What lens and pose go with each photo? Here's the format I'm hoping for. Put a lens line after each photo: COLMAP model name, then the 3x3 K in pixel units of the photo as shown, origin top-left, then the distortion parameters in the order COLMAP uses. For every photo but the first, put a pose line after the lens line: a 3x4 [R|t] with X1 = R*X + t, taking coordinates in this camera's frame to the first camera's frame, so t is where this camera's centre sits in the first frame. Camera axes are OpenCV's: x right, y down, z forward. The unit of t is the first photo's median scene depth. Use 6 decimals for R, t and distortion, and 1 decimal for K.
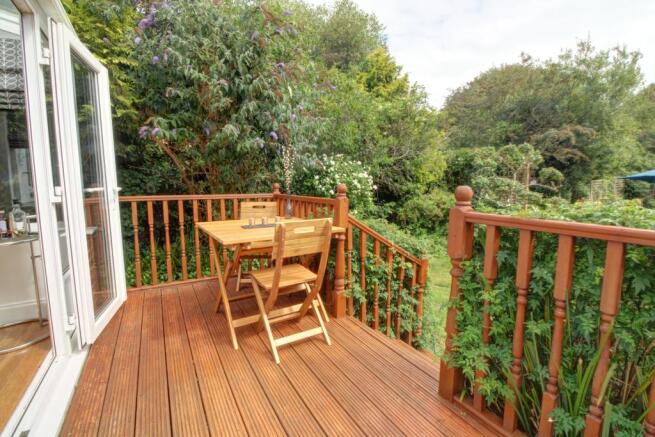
lens RADIAL K [[305.3, 0, 328.5], [0, 305.3, 215.6], [0, 0, 1]] dist [-0.006961, -0.004368]
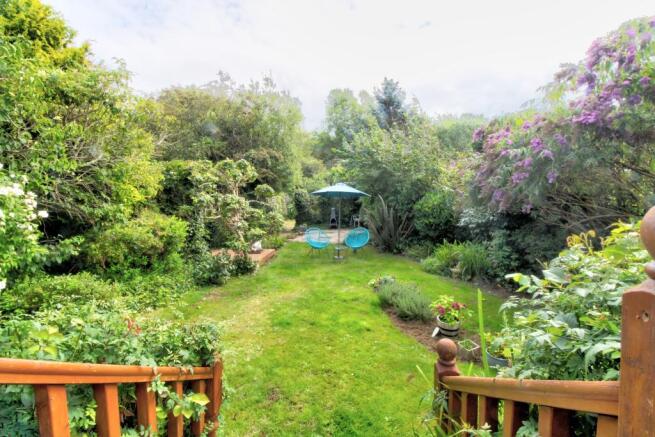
lens RADIAL K [[305.3, 0, 325.0], [0, 305.3, 209.0], [0, 0, 1]] dist [-0.006961, -0.004368]
pose [[0.595720, -0.047503, 0.801786, 0.019263], [0.114995, 0.993010, -0.026608, -0.023964], [-0.794917, 0.108053, 0.597019, 0.228964]]
